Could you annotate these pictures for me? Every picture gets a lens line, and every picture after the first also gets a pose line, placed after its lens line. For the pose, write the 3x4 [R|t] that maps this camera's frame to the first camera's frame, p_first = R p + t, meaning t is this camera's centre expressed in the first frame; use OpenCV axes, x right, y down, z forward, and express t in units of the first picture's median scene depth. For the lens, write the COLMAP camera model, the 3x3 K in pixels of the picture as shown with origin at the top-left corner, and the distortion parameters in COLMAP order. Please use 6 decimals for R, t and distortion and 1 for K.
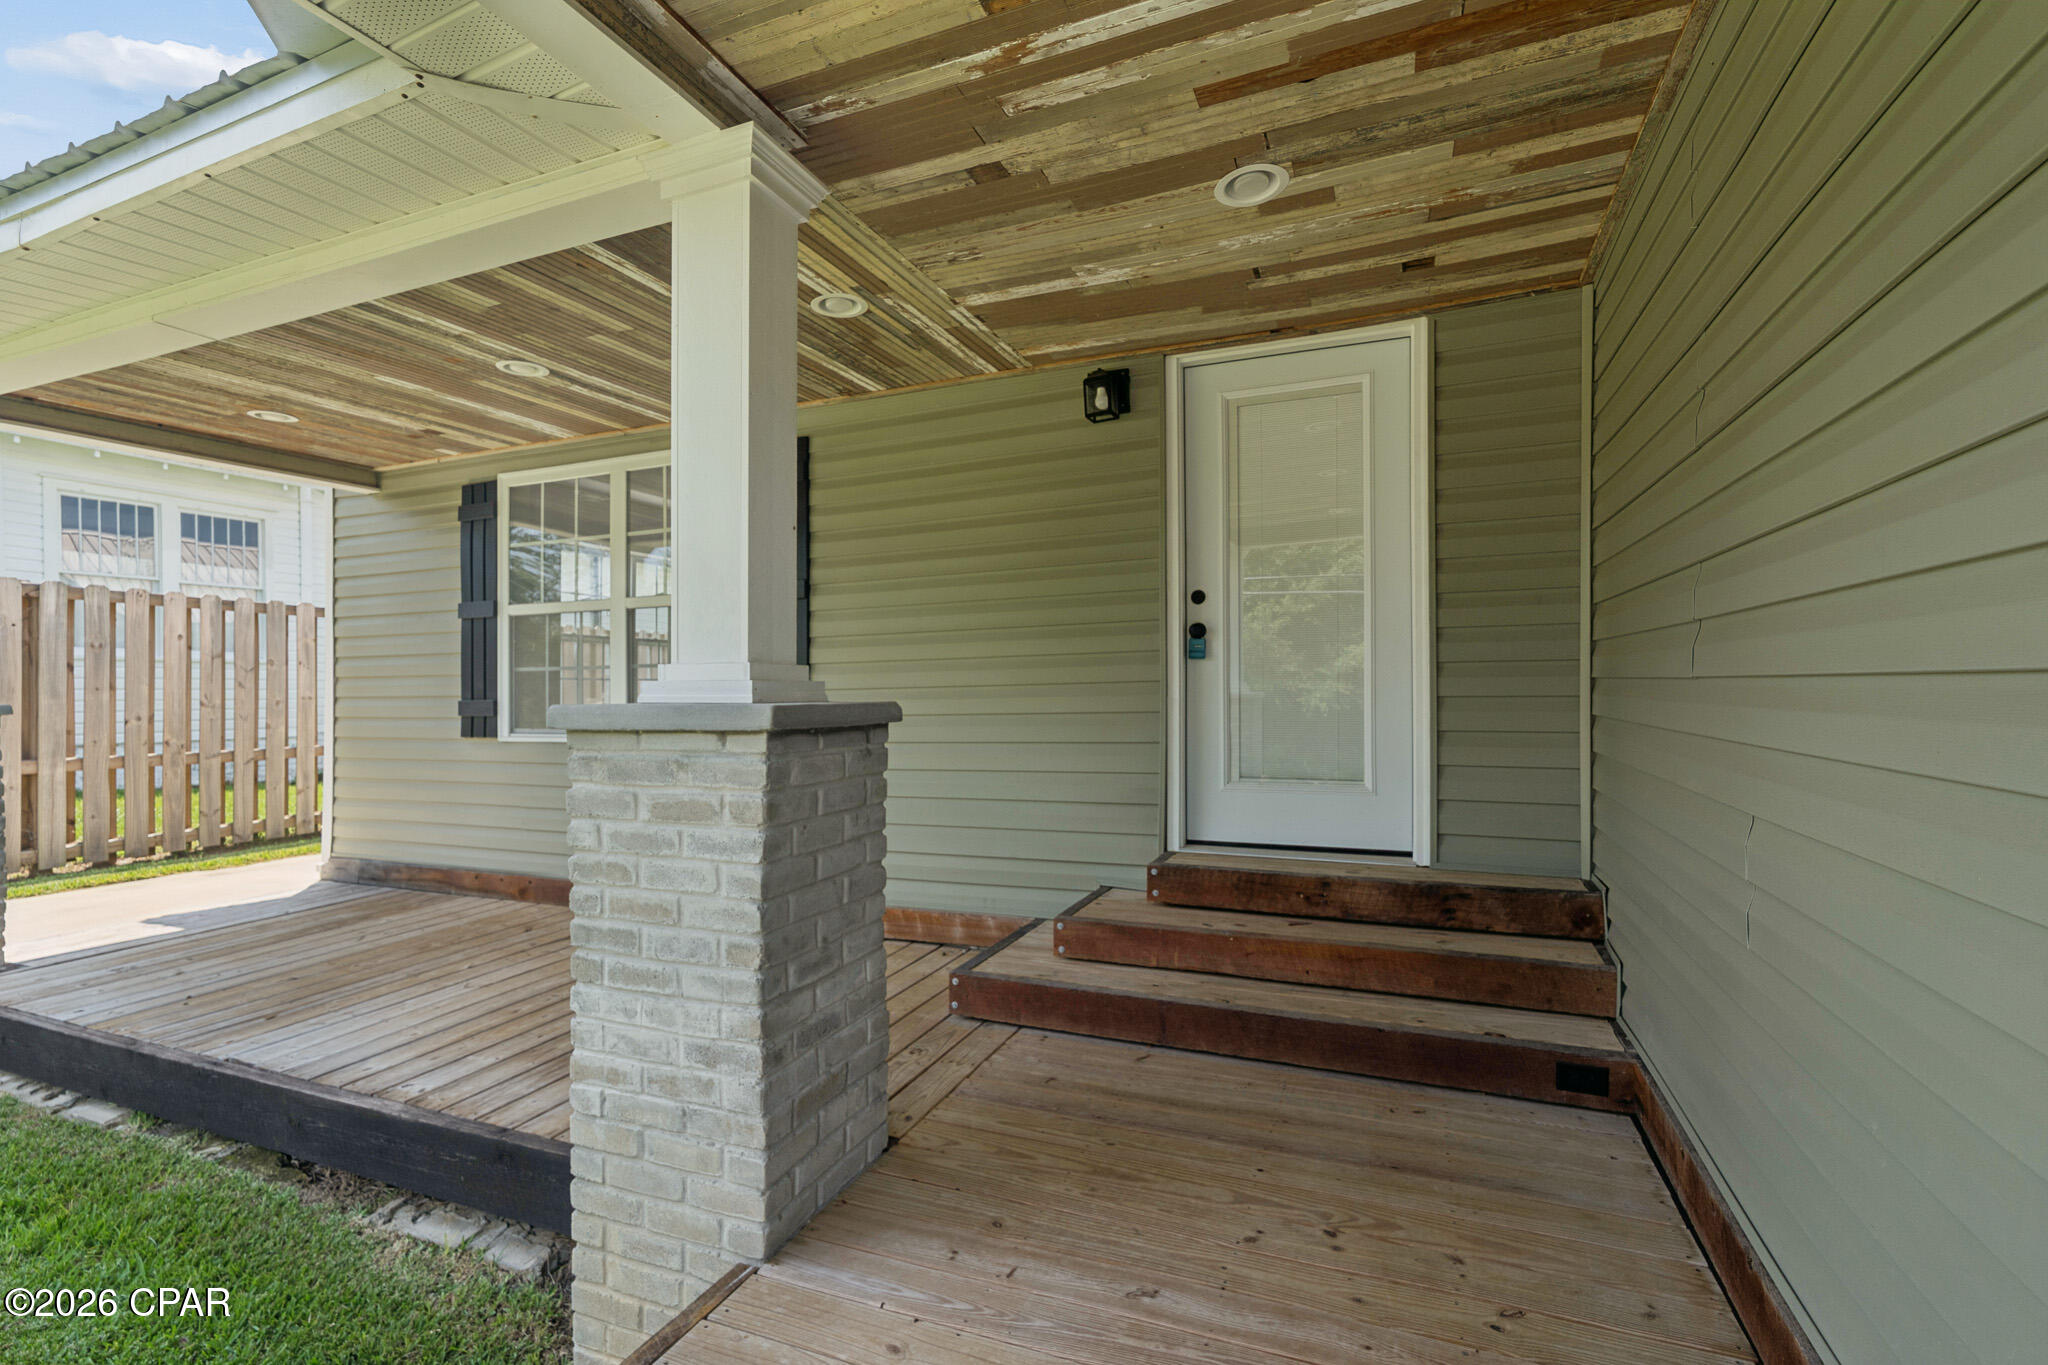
lens RADIAL K [[937.7, 0, 1017.0], [0, 937.7, 686.2], [0, 0, 1]] dist [-0.005083, 0.003083]
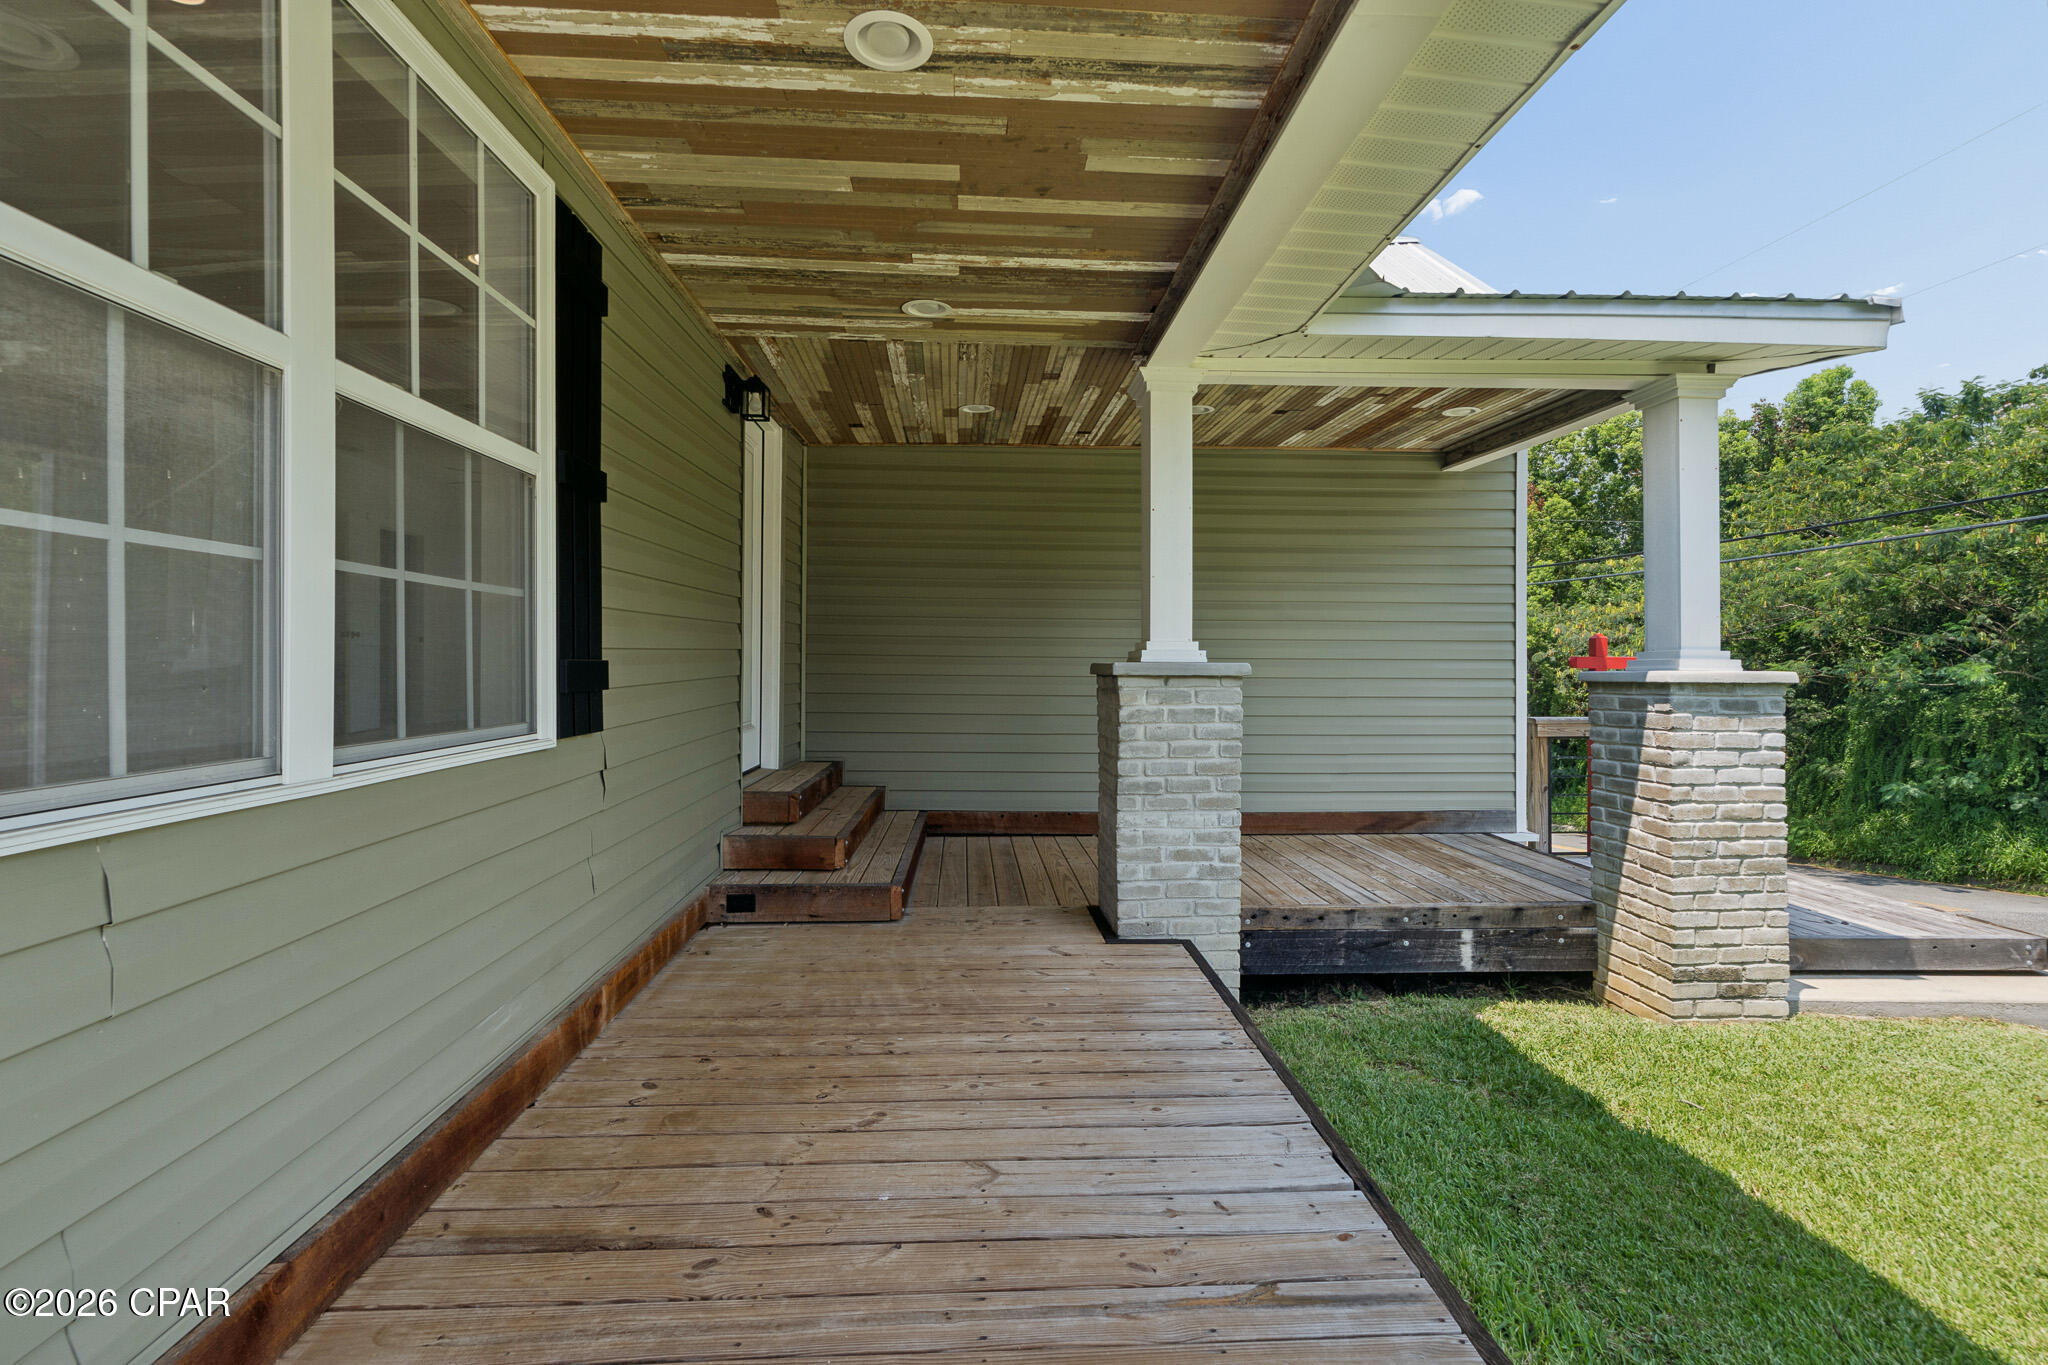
lens RADIAL K [[937.7, 0, 1022.1], [0, 937.7, 669.0], [0, 0, 1]] dist [-0.005083, 0.003083]
pose [[-0.441310, 0.003305, 0.897349, -1.259588], [0.005358, 0.999985, -0.001048, 0.024956], [-0.897339, 0.004345, -0.441321, 1.415492]]
